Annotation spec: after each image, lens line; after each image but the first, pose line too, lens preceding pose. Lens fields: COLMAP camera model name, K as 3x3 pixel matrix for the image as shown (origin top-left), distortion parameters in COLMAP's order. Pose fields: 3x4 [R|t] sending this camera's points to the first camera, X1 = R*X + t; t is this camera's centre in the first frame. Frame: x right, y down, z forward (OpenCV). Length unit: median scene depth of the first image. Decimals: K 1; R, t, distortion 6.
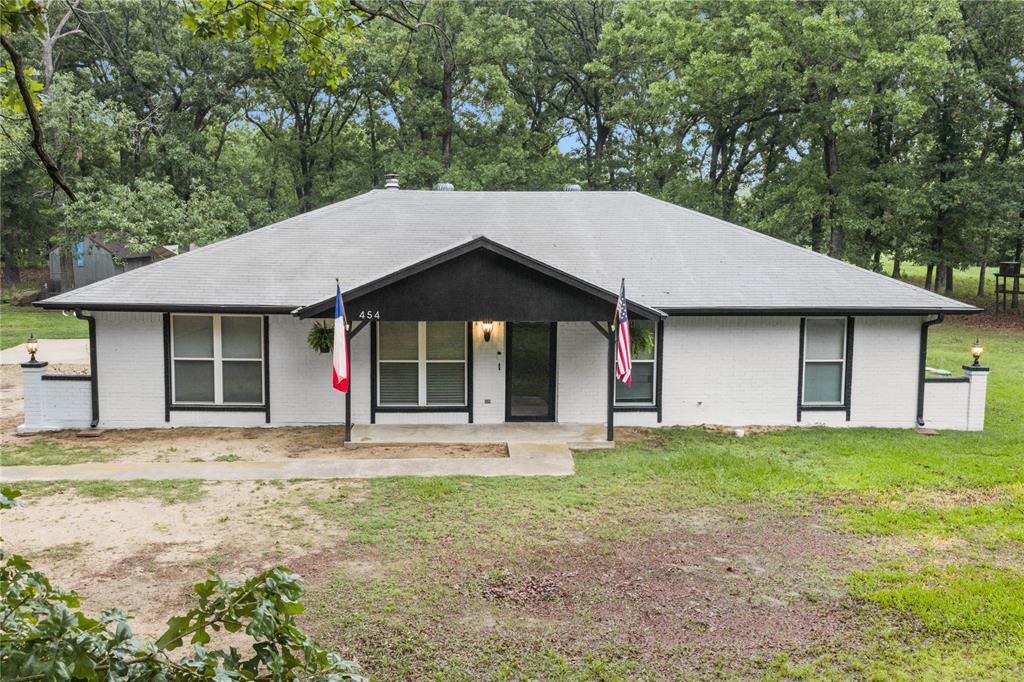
lens RADIAL K [[1008.3, 0, 515.4], [0, 1008.3, 343.8], [0, 0, 1]] dist [0.009448, 0.000000]
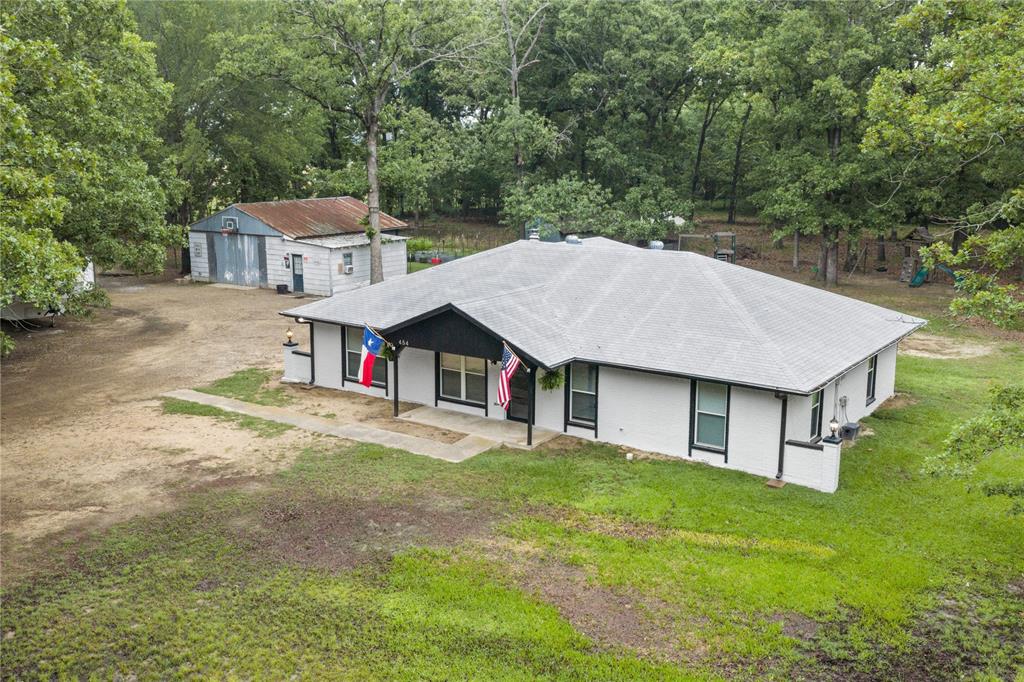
lens RADIAL K [[1008.3, 0, 519.1], [0, 1008.3, 342.6], [0, 0, 1]] dist [0.009448, 0.000000]
pose [[0.794451, 0.121510, -0.595049, 0.903602], [-0.072681, 0.991761, 0.105483, -0.199458], [0.602964, -0.040552, 0.796737, -0.177450]]
